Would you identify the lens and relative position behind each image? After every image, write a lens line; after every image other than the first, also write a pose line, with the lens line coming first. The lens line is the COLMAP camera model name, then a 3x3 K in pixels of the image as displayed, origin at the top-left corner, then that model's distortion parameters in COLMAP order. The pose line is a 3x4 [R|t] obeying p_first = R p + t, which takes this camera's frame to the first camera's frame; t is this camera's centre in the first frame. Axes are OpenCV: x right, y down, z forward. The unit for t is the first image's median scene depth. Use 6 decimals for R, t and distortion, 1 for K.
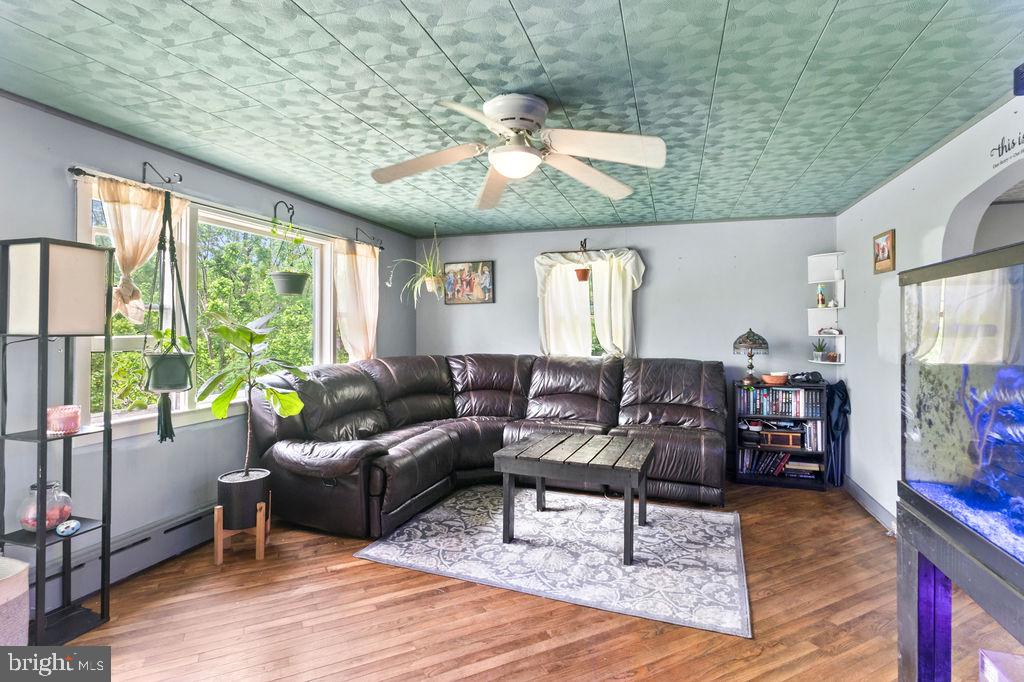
lens RADIAL K [[510.3, 0, 510.9], [0, 510.3, 330.1], [0, 0, 1]] dist [-0.012301, 0.003065]
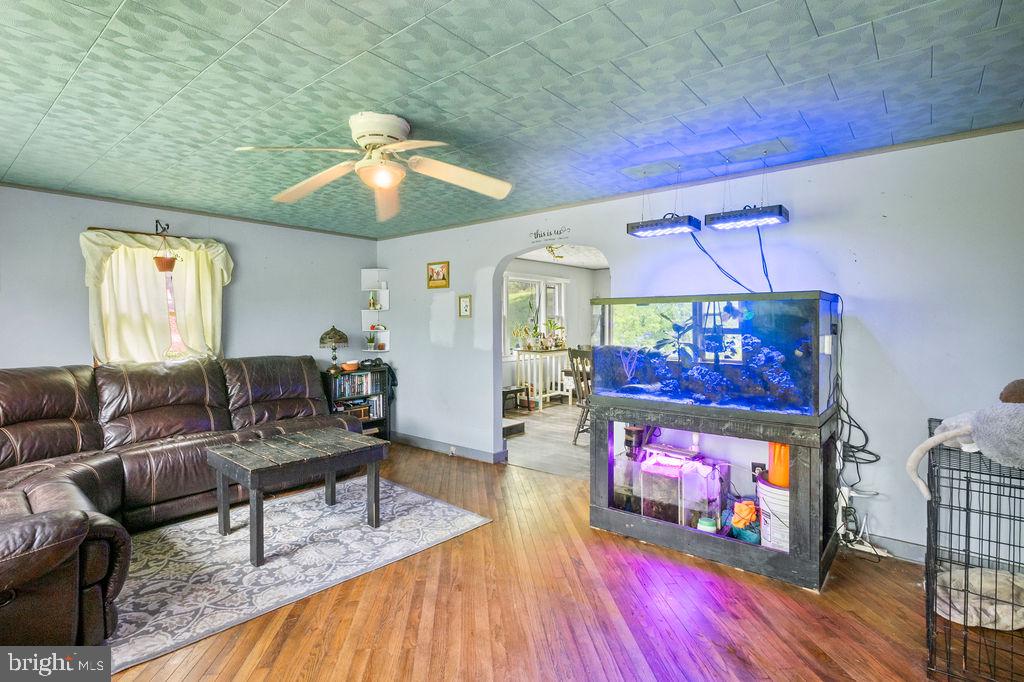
lens RADIAL K [[510.3, 0, 513.4], [0, 510.3, 339.6], [0, 0, 1]] dist [-0.012301, 0.003065]
pose [[0.356704, -0.035449, 0.933545, -0.495919], [0.012030, 0.999371, 0.033351, -0.005995], [-0.934140, -0.000666, 0.356906, 0.188631]]
